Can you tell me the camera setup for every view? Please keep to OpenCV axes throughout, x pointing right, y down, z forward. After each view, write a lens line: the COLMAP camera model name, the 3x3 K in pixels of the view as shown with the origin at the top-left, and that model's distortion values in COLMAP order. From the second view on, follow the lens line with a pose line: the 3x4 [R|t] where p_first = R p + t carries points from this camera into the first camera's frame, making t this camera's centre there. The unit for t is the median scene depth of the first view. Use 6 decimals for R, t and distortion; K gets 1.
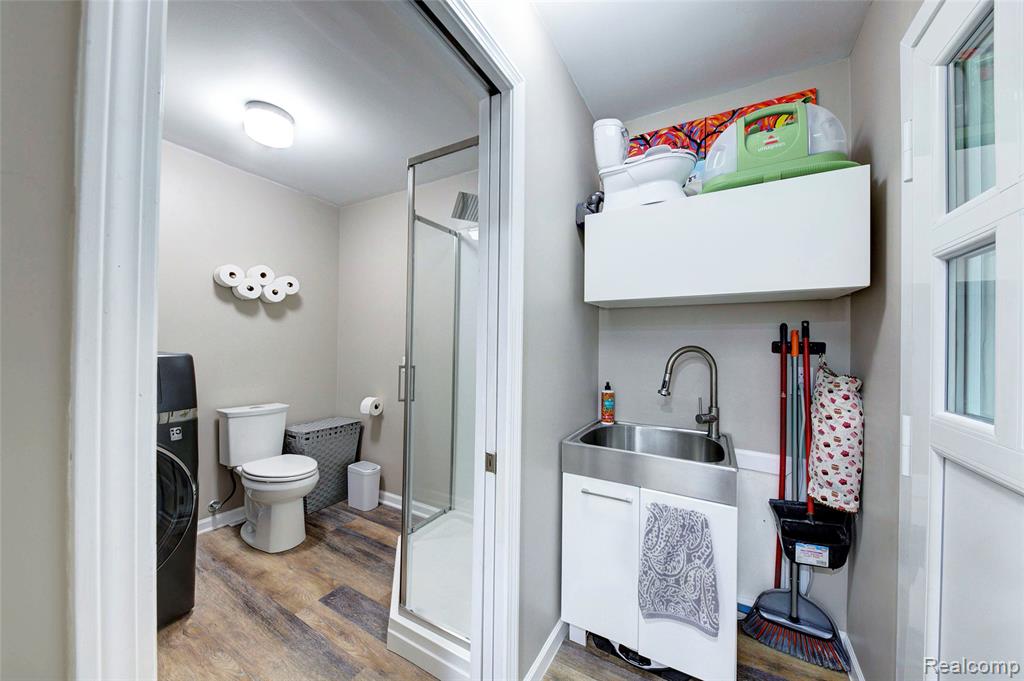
lens RADIAL K [[353.3, 0, 514.2], [0, 353.3, 341.6], [0, 0, 1]] dist [0.012841, -0.008206]
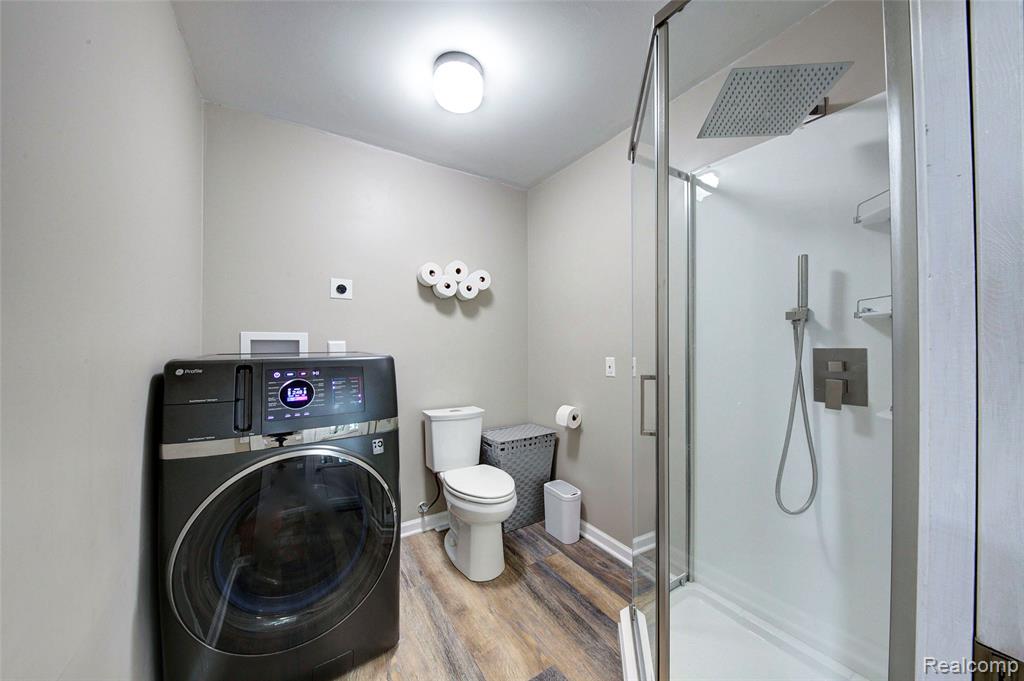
lens RADIAL K [[353.3, 0, 514.2], [0, 353.3, 341.6], [0, 0, 1]] dist [0.012841, -0.008206]
pose [[0.890263, -0.020172, -0.455000, -0.152636], [0.022213, 0.999753, -0.000860, 0.004723], [0.454905, -0.009341, 0.890491, 0.231426]]
